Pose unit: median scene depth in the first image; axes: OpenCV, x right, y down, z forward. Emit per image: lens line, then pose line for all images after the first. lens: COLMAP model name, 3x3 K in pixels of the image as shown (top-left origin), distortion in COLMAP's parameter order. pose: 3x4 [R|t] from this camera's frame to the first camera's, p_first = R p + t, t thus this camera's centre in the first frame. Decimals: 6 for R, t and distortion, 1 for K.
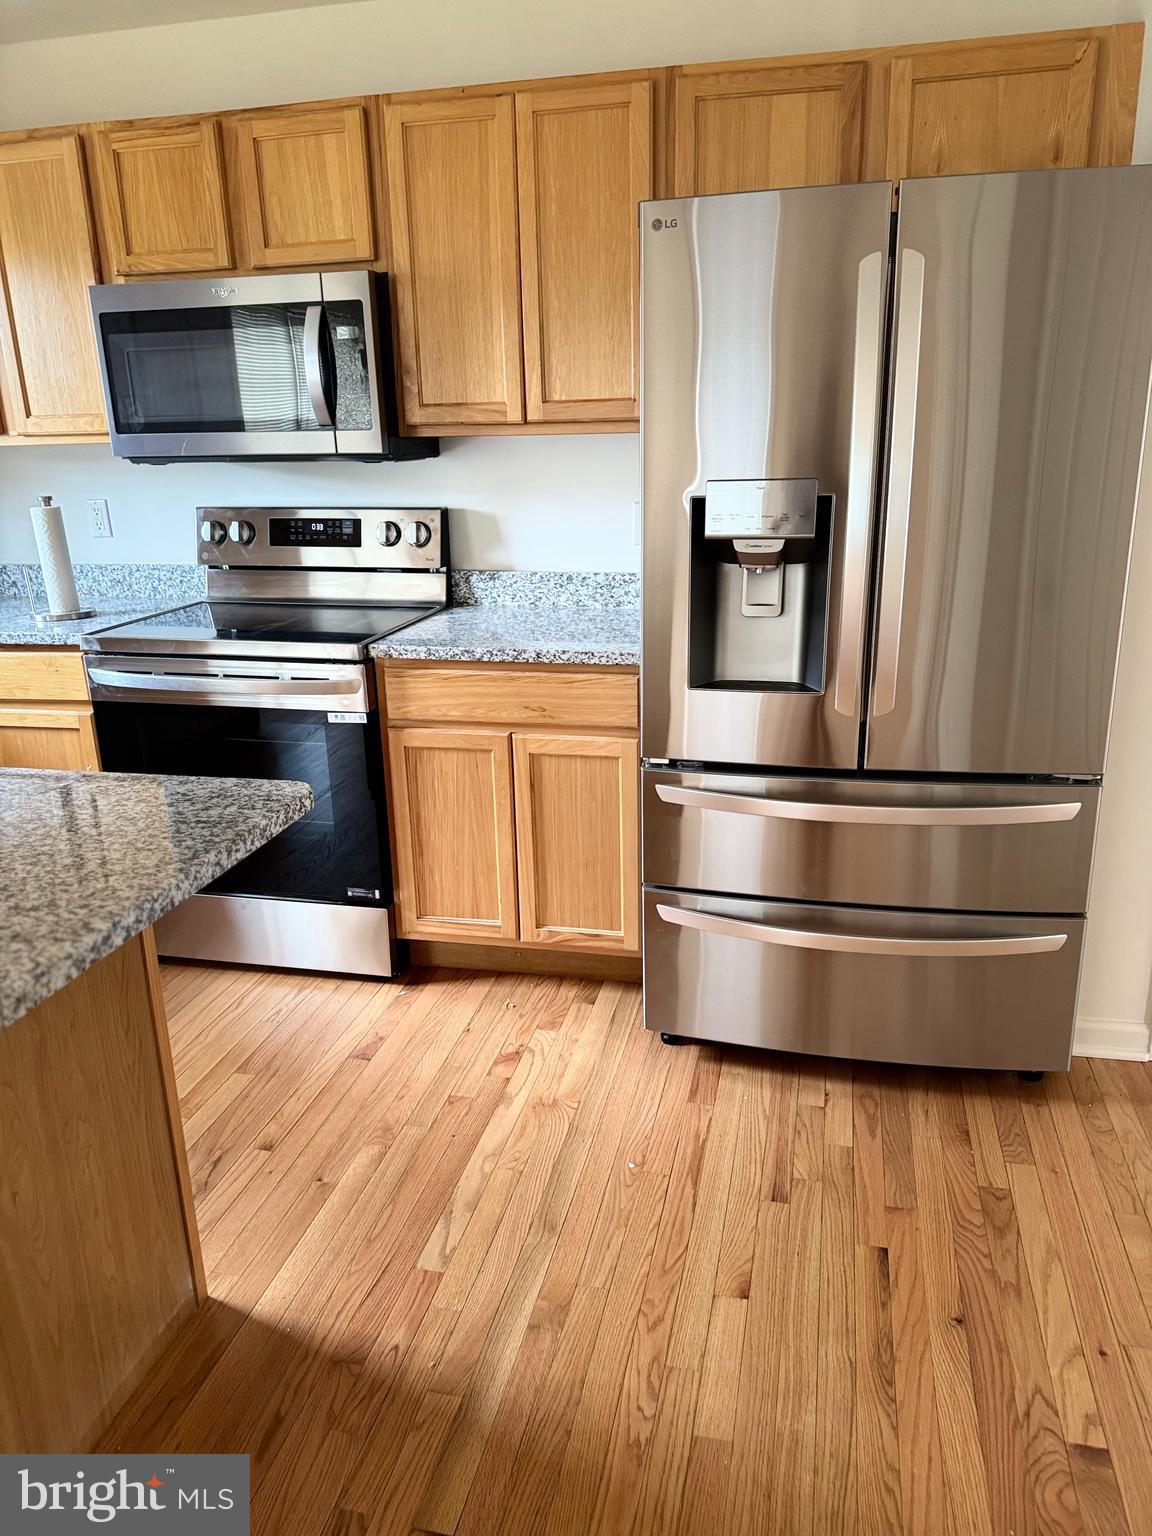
lens RADIAL K [[1089.1, 0, 579.7], [0, 1089.1, 762.3], [0, 0, 1]] dist [0.037416, -0.039915]
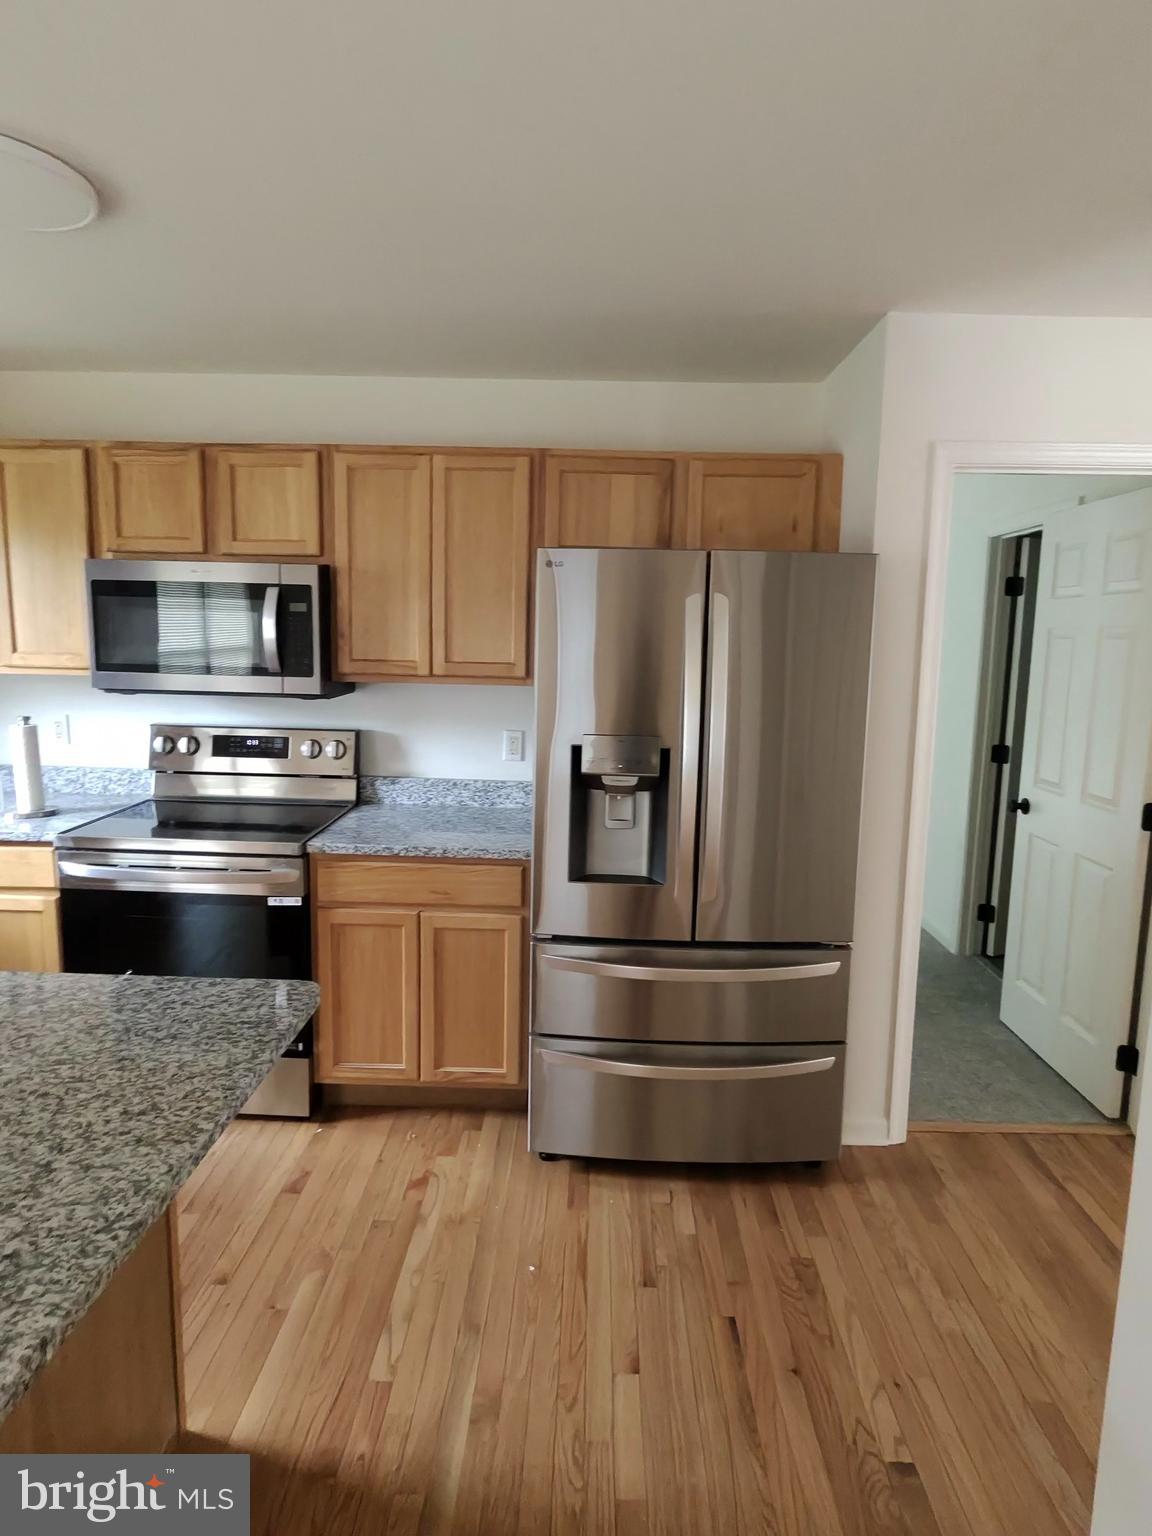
lens RADIAL K [[874.7, 0, 574.3], [0, 874.7, 743.5], [0, 0, 1]] dist [-0.022969, 0.014473]
pose [[0.979022, 0.018902, 0.202878, -0.107517], [0.015522, 0.985876, -0.166756, -0.053143], [-0.203165, 0.166406, 0.964901, -0.065689]]
